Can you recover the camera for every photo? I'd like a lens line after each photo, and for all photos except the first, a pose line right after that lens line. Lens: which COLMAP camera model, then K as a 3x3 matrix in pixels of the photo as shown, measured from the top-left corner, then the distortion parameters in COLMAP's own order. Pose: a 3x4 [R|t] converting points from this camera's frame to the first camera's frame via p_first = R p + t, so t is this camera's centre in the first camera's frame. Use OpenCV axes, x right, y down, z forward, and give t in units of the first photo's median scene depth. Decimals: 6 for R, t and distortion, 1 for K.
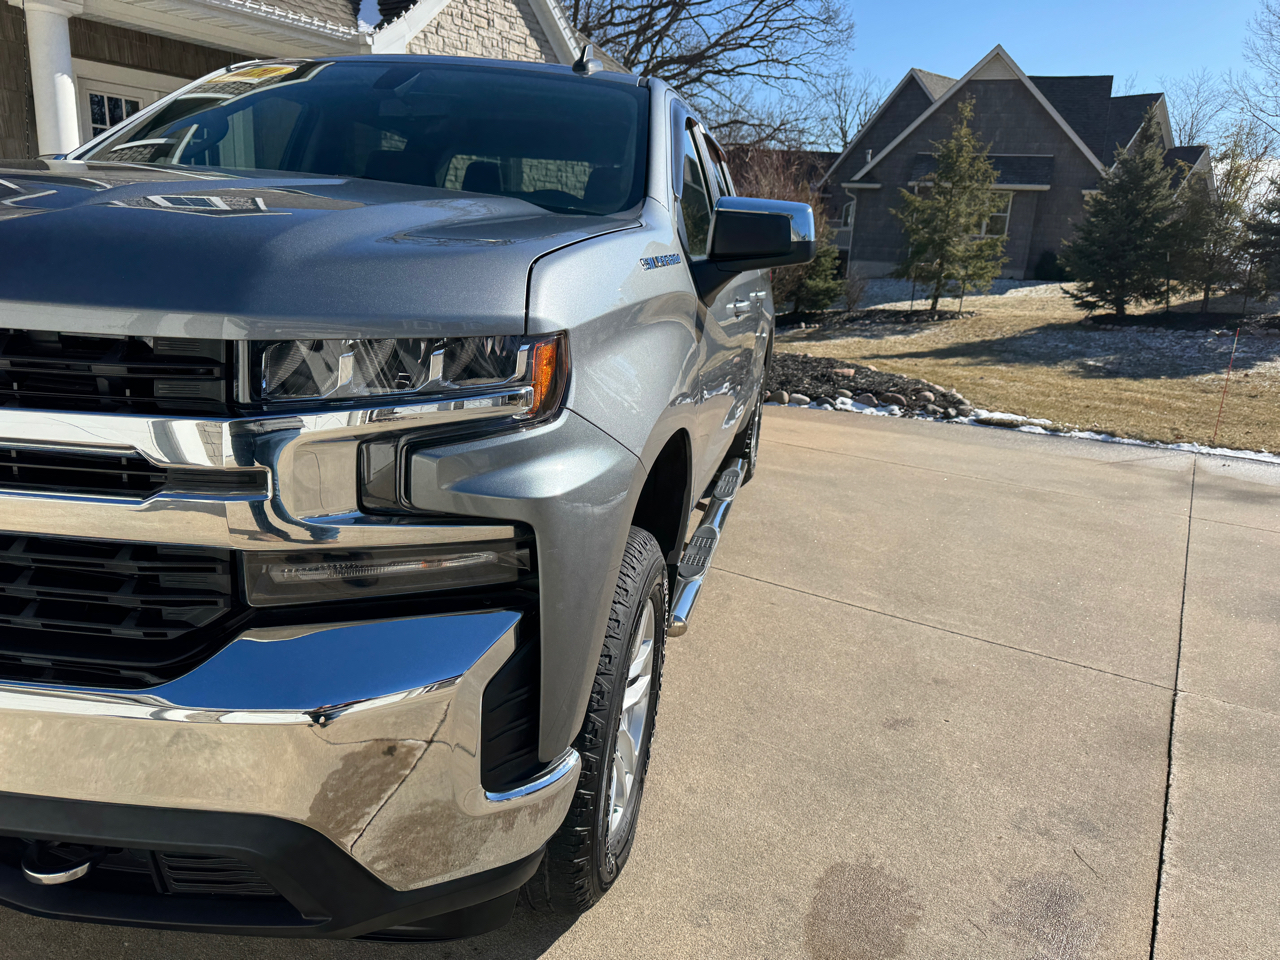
lens RADIAL K [[892.3, 0, 634.5], [0, 892.3, 478.0], [0, 0, 1]] dist [0.141939, -0.218774]
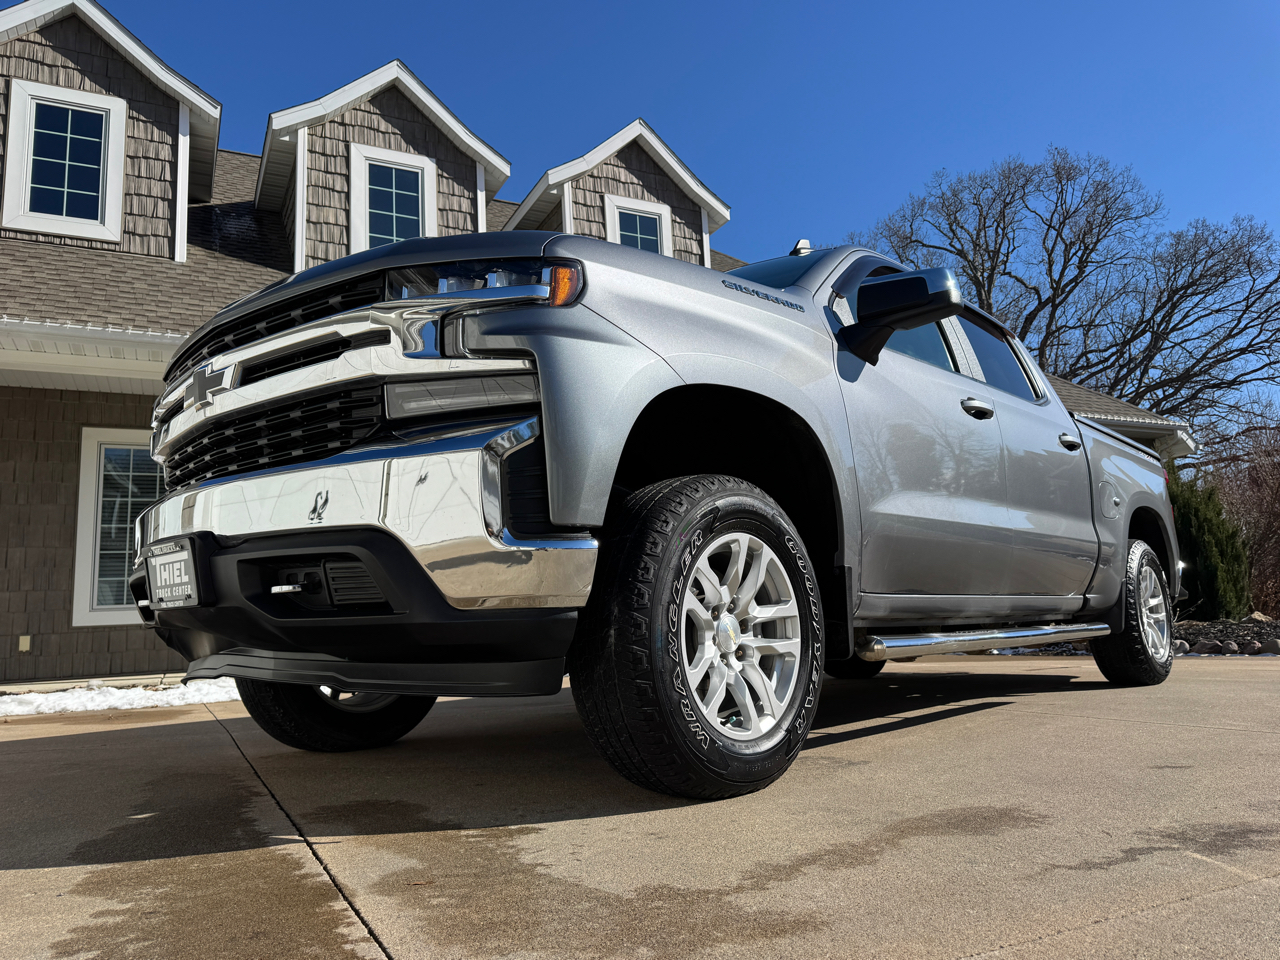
lens RADIAL K [[903.3, 0, 641.3], [0, 903.3, 473.4], [0, 0, 1]] dist [0.007568, -0.006430]
pose [[0.852052, -0.181546, -0.490967, 0.504848], [-0.034775, 0.916228, -0.399145, 0.564684], [0.522301, 0.357165, 0.774361, -0.020971]]
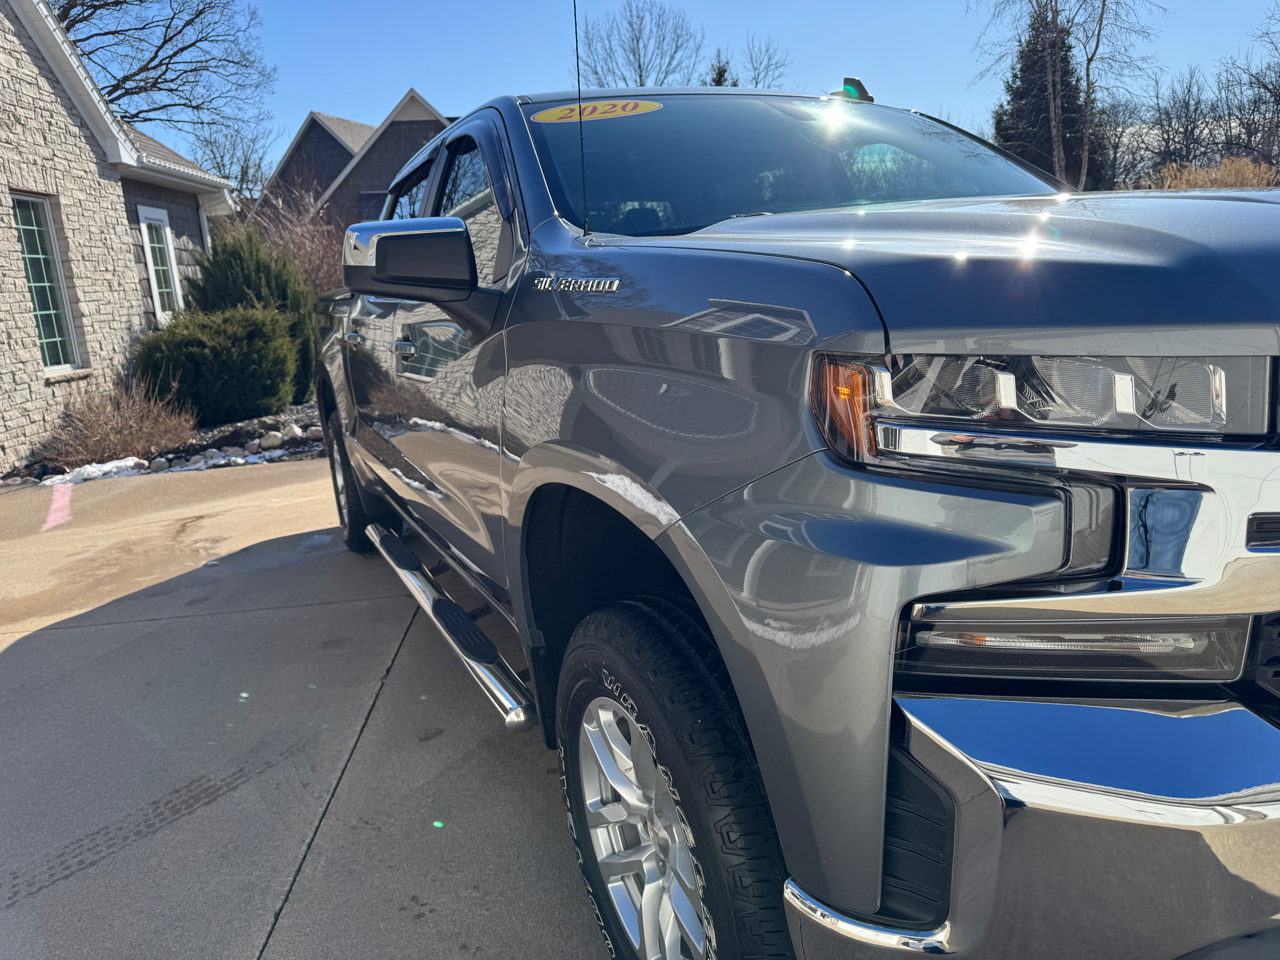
lens RADIAL K [[903.3, 0, 641.3], [0, 903.3, 473.4], [0, 0, 1]] dist [0.007568, -0.006430]
pose [[0.789477, -0.241326, 0.564348, -1.505774], [0.264844, 0.963399, 0.041472, -0.209500], [-0.553700, 0.116723, 0.824495, 0.487249]]
